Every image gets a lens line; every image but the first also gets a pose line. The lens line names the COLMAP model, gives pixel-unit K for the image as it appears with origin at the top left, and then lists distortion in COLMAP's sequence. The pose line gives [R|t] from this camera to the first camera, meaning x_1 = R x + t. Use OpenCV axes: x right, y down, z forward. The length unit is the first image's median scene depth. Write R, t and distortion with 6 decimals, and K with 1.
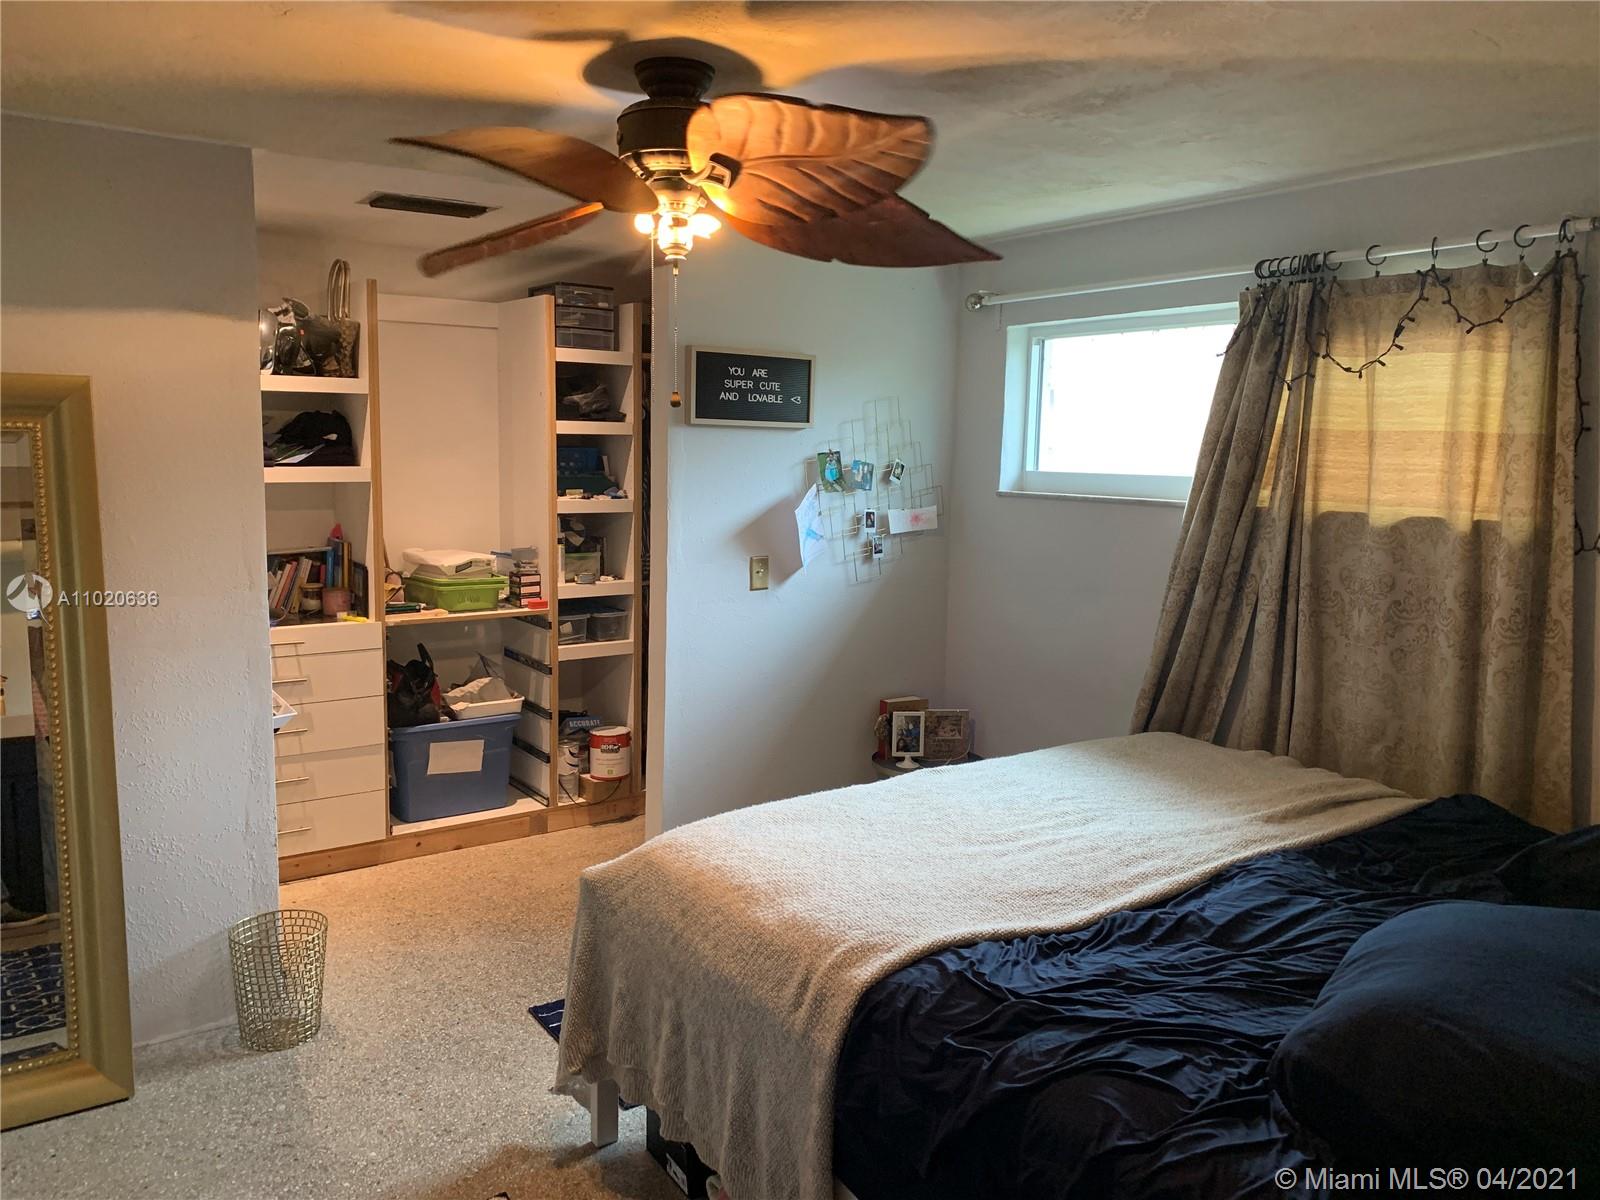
lens RADIAL K [[1226.0, 0, 800.3], [0, 1226.0, 596.7], [0, 0, 1]] dist [0.011008, 0.004257]
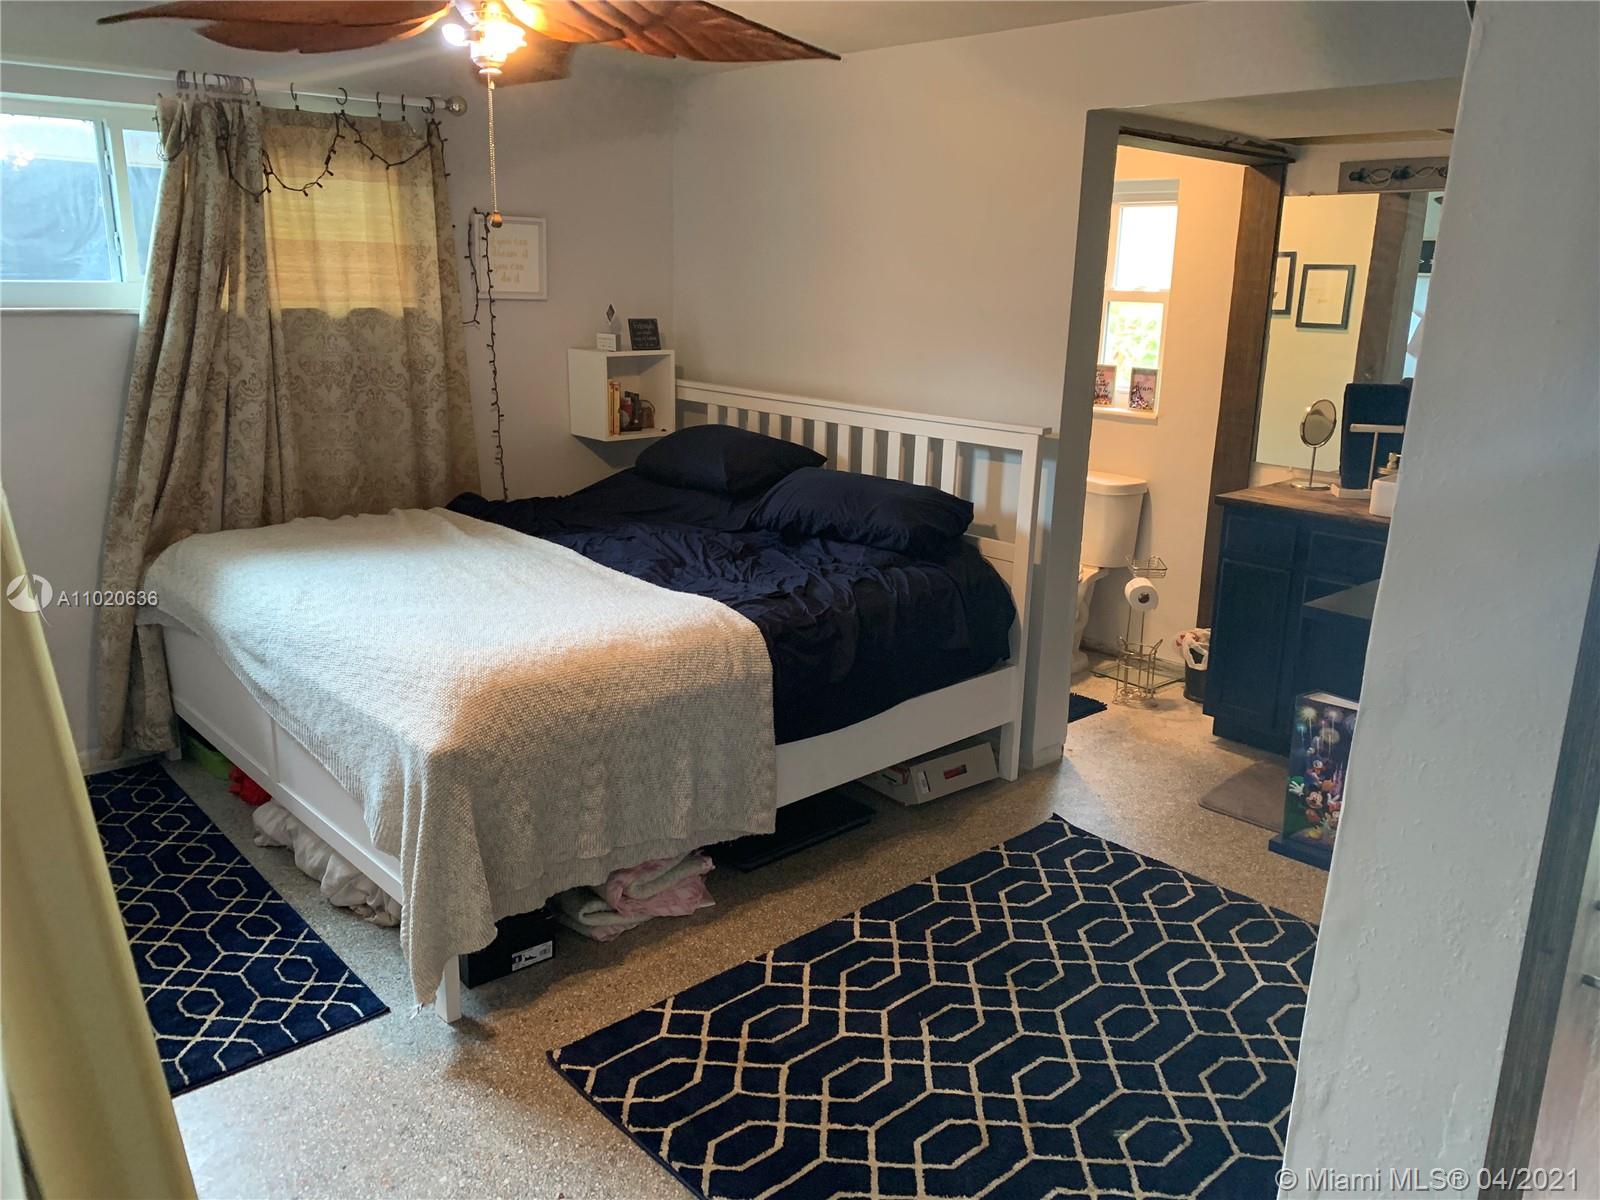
lens RADIAL K [[1226.0, 0, 800.6], [0, 1226.0, 605.5], [0, 0, 1]] dist [0.011008, 0.004257]
pose [[-0.132909, -0.285890, 0.949001, -0.913903], [0.103288, 0.948287, 0.300140, -0.109669], [-0.985732, 0.137911, -0.096507, 0.699053]]
